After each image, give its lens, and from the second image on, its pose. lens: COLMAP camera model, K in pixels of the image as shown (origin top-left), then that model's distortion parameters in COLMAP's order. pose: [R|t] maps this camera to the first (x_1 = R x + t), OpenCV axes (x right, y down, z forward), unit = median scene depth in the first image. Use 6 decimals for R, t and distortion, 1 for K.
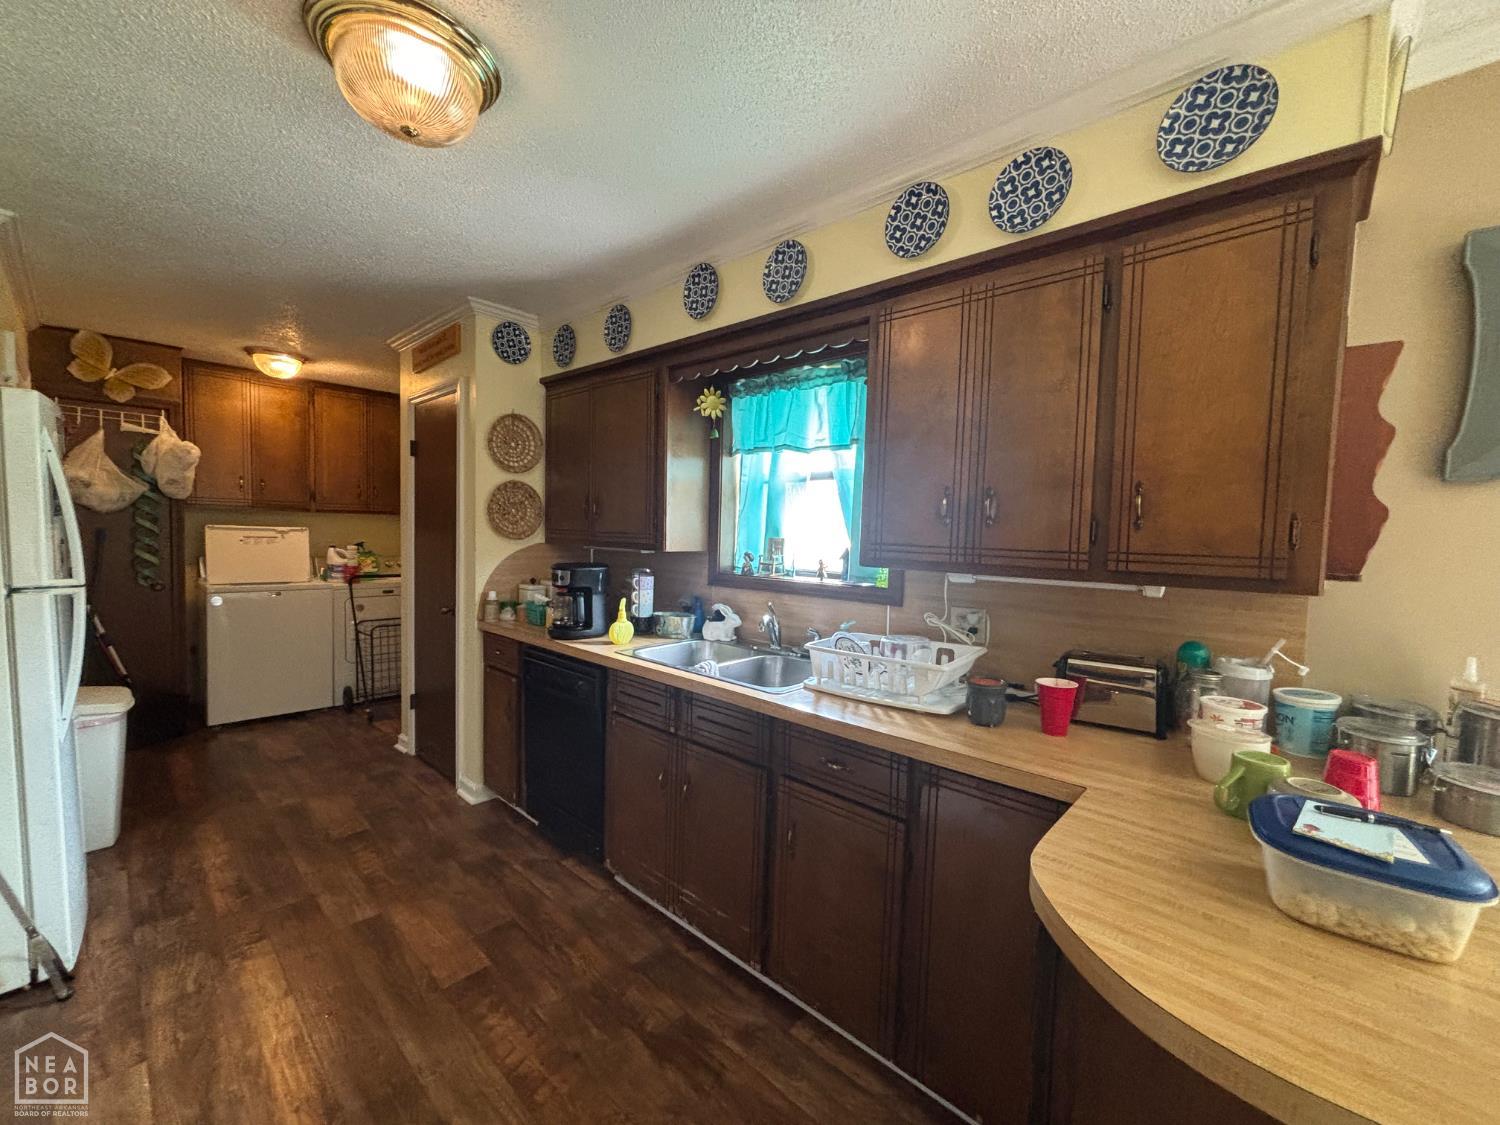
lens RADIAL K [[608.2, 0, 745.7], [0, 608.2, 560.2], [0, 0, 1]] dist [0.000593, 0.000274]
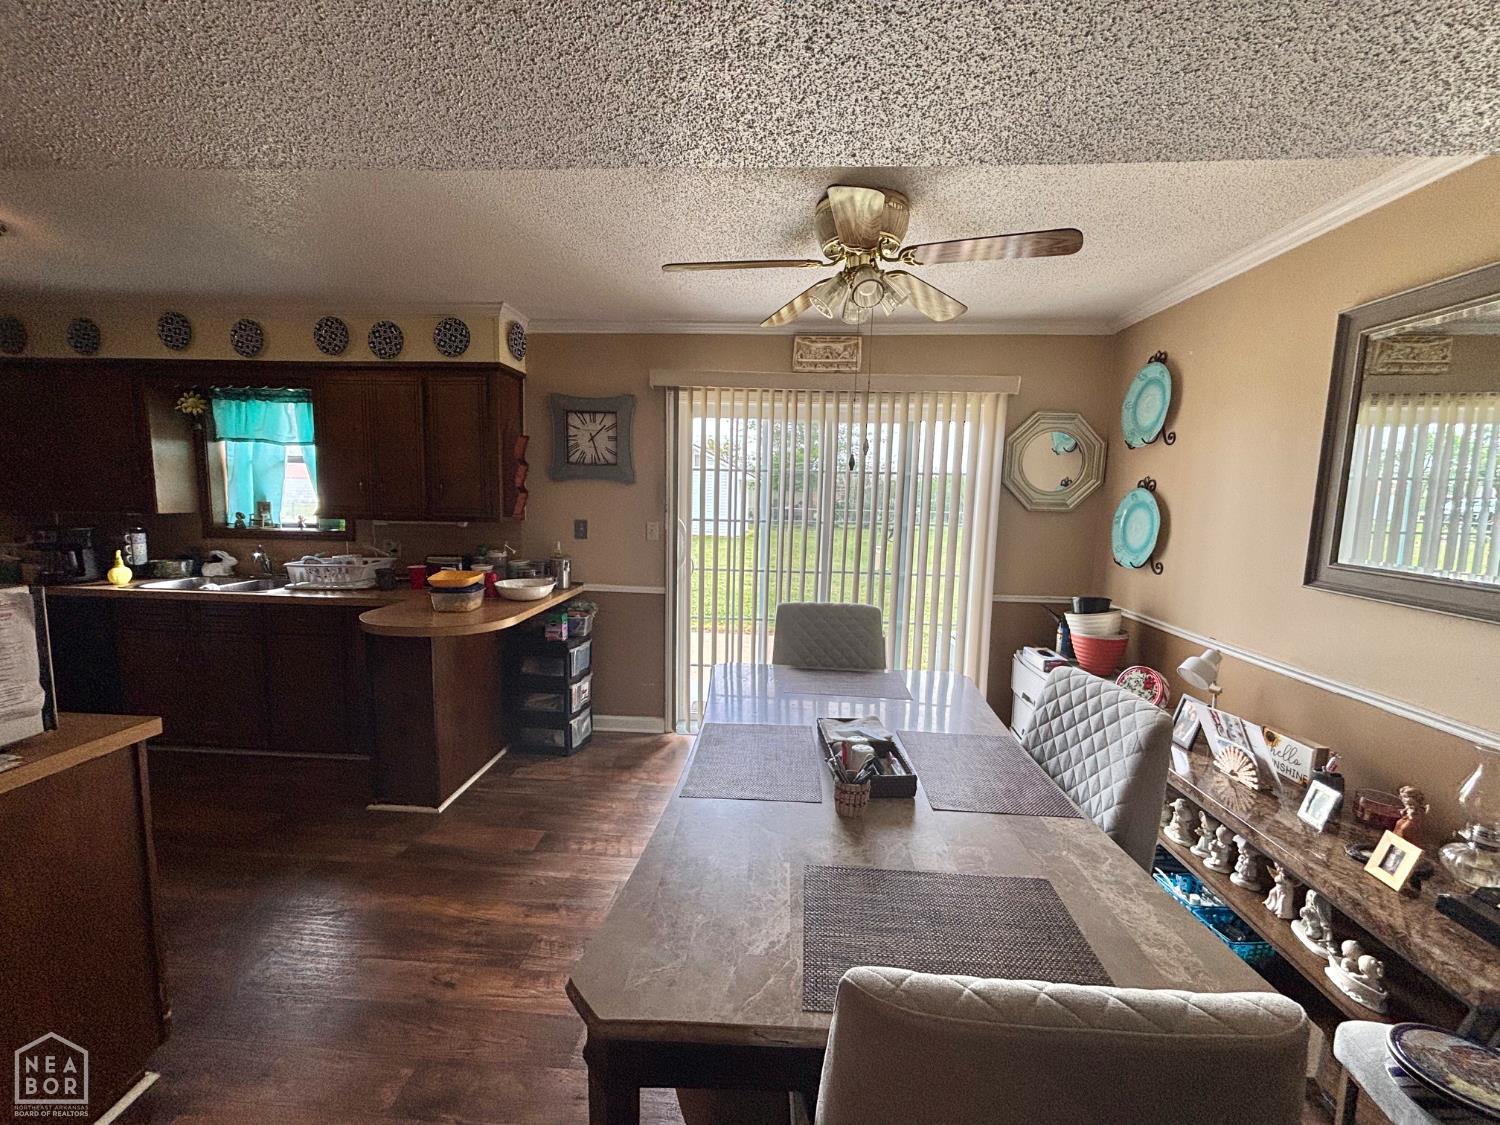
lens RADIAL K [[608.2, 0, 745.7], [0, 608.2, 560.2], [0, 0, 1]] dist [0.000593, 0.000274]
pose [[0.779119, -0.076589, 0.622179, 0.032728], [0.028832, 0.995836, 0.086481, 0.009428], [-0.626212, -0.049440, 0.778084, -0.827346]]
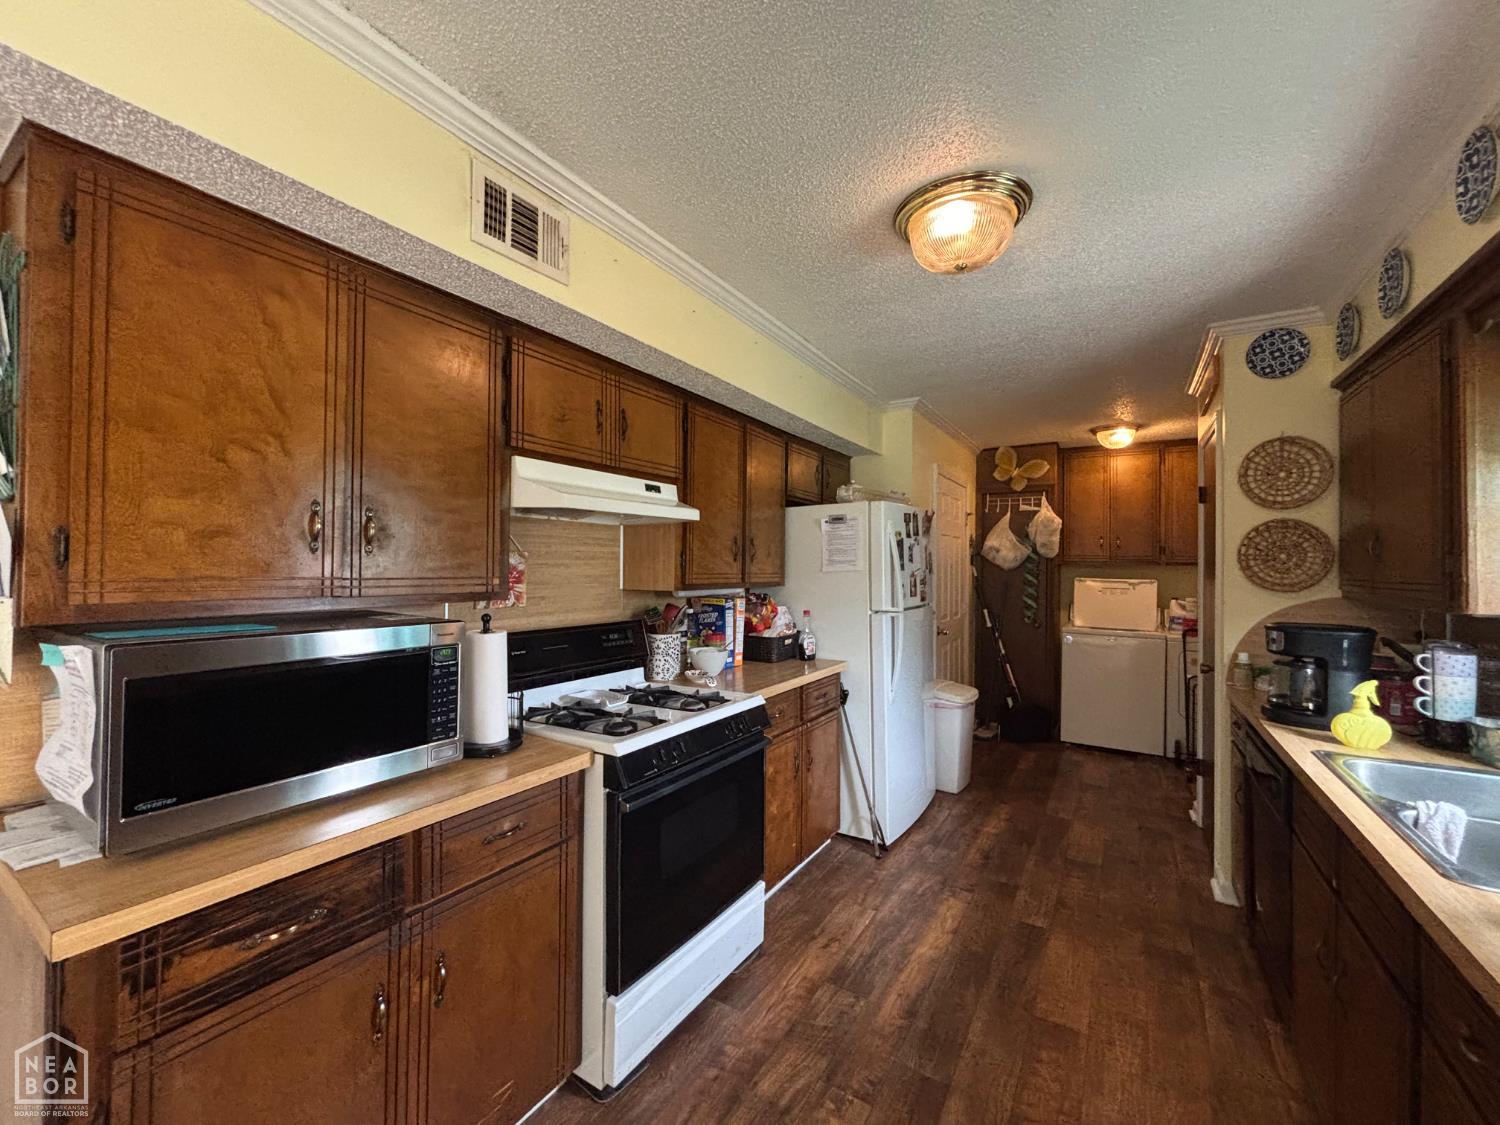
lens RADIAL K [[608.2, 0, 745.7], [0, 608.2, 560.2], [0, 0, 1]] dist [0.000593, 0.000274]
pose [[0.183037, -0.036200, -0.982439, 0.301338], [-0.052904, 0.997511, -0.046611, -0.001498], [0.981682, 0.060506, 0.180667, 0.174436]]
